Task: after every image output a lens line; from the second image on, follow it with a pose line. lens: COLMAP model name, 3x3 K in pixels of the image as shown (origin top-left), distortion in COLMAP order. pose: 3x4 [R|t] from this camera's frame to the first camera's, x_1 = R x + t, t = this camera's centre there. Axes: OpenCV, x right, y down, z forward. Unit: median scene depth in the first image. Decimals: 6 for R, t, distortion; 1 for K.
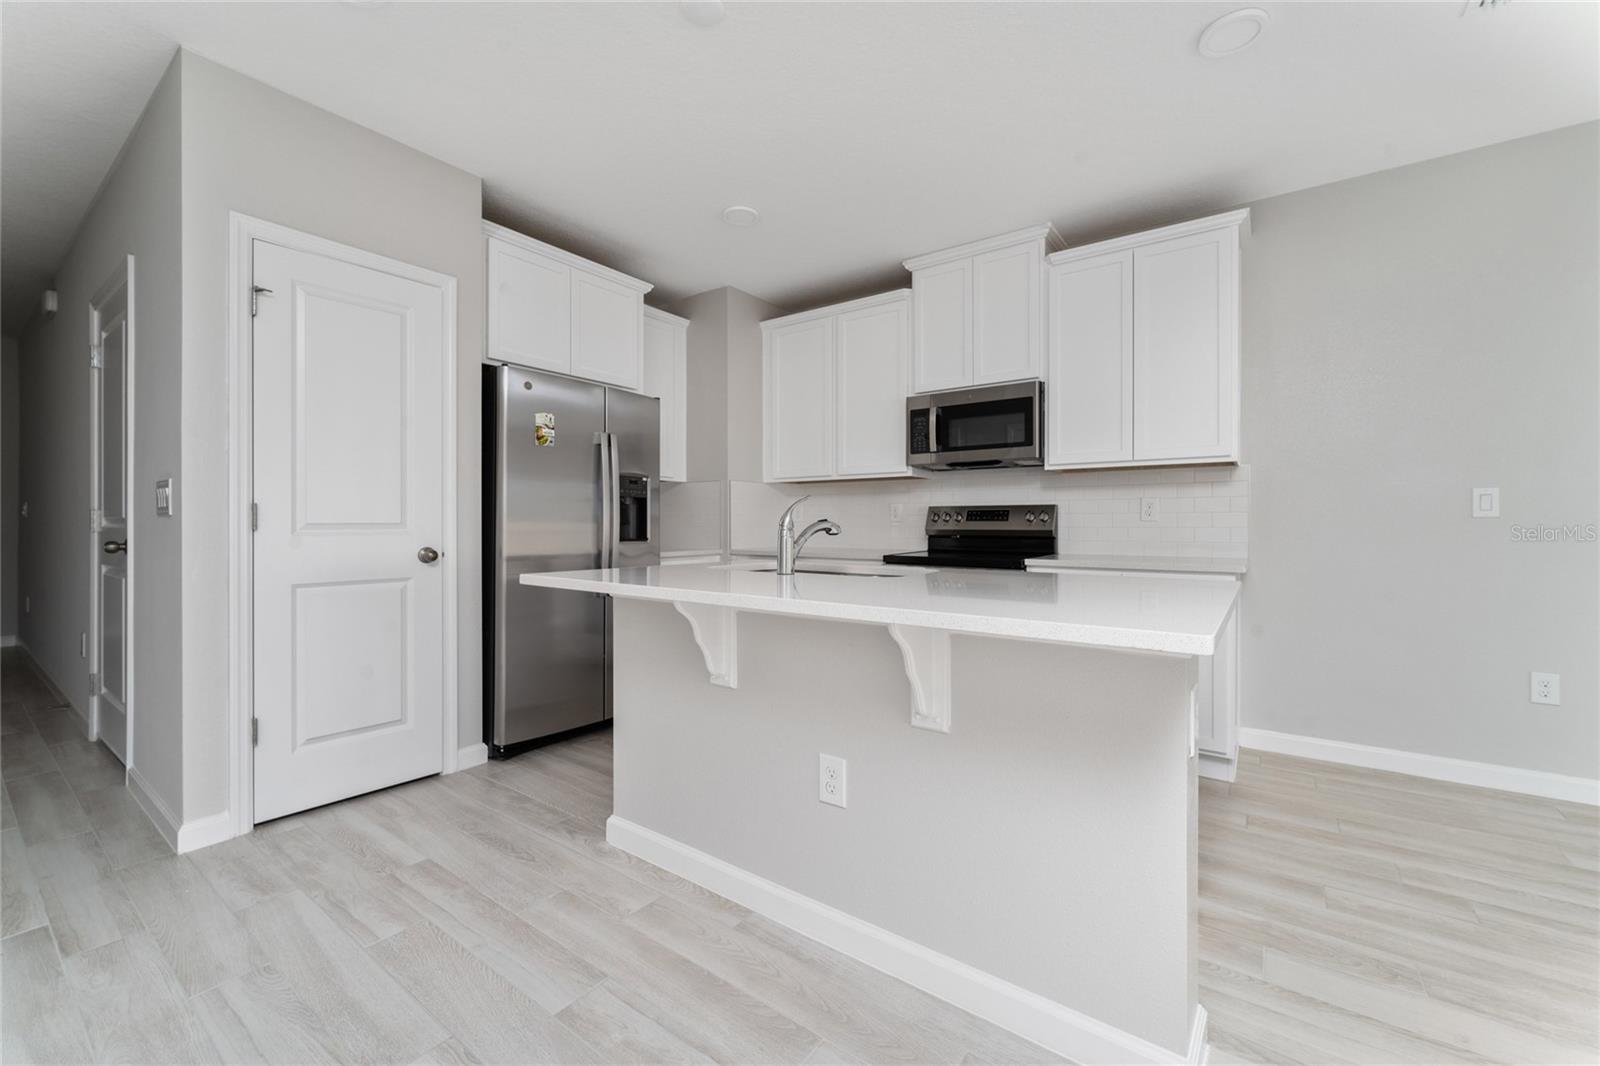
lens RADIAL K [[644.0, 0, 777.0], [0, 644.0, 501.1], [0, 0, 1]] dist [0.004019, -0.000205]
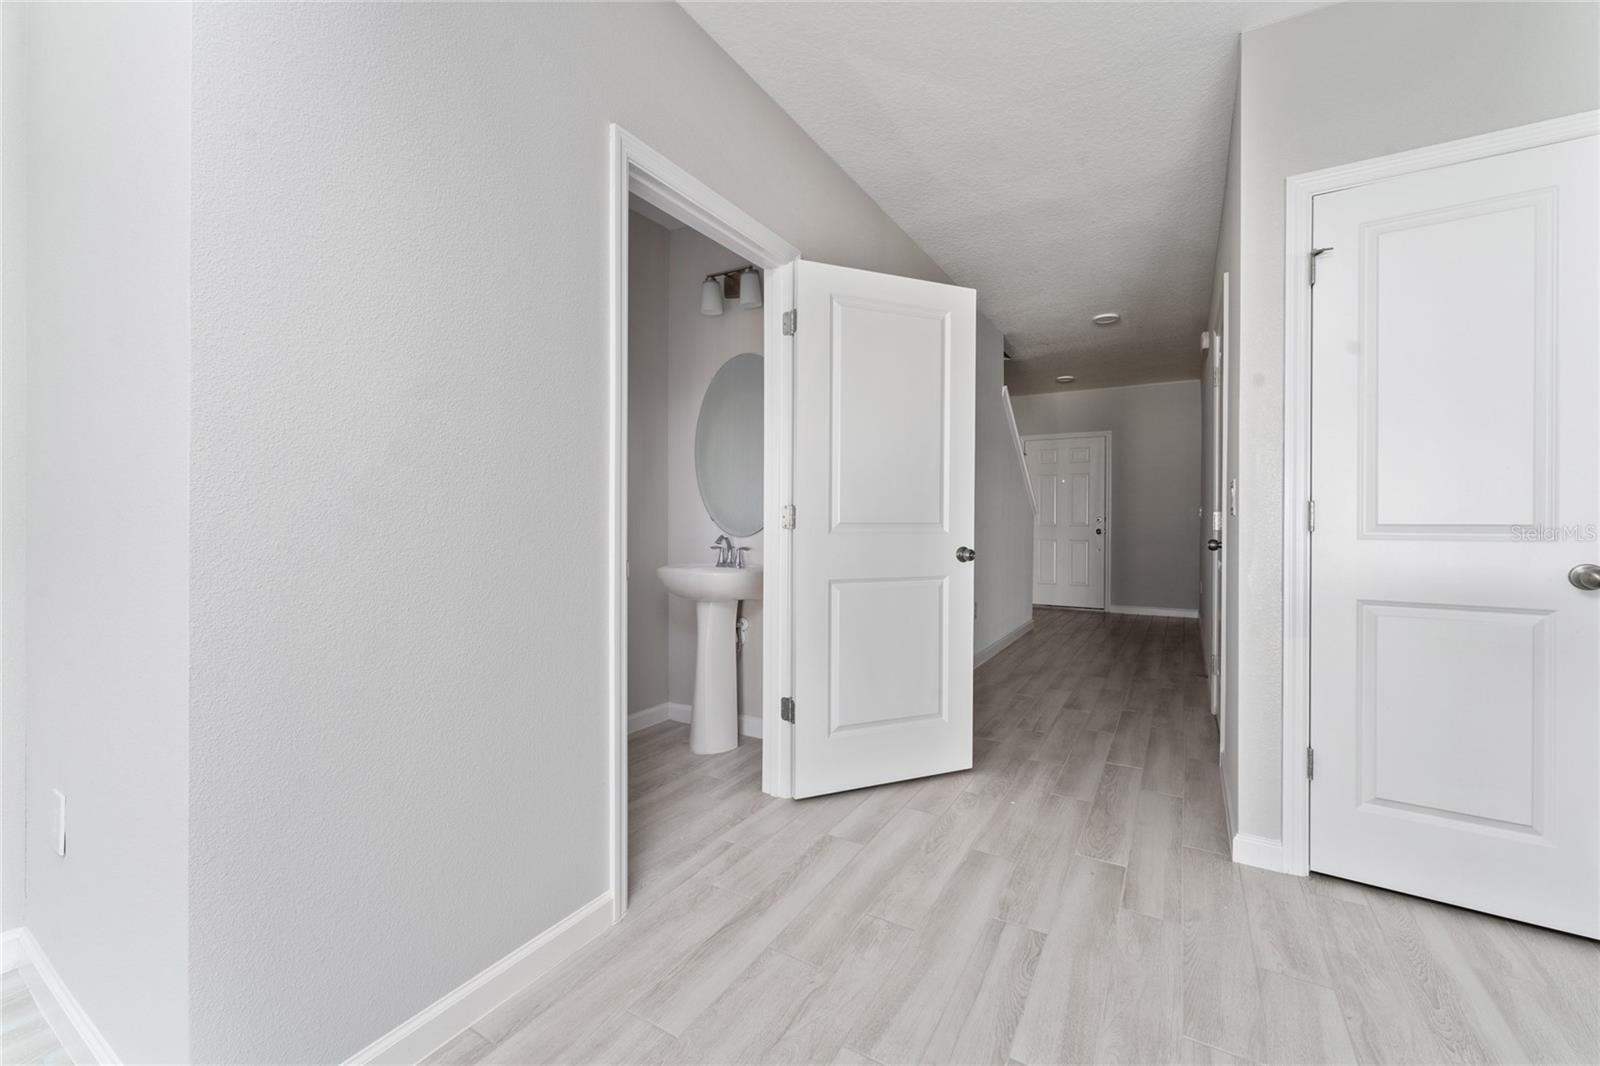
lens RADIAL K [[644.0, 0, 816.3], [0, 644.0, 527.9], [0, 0, 1]] dist [0.004019, -0.000205]
pose [[0.138940, 0.011316, -0.990236, -0.048430], [0.030139, 0.999423, 0.015650, 0.006685], [0.989842, -0.032019, 0.138519, 0.251507]]
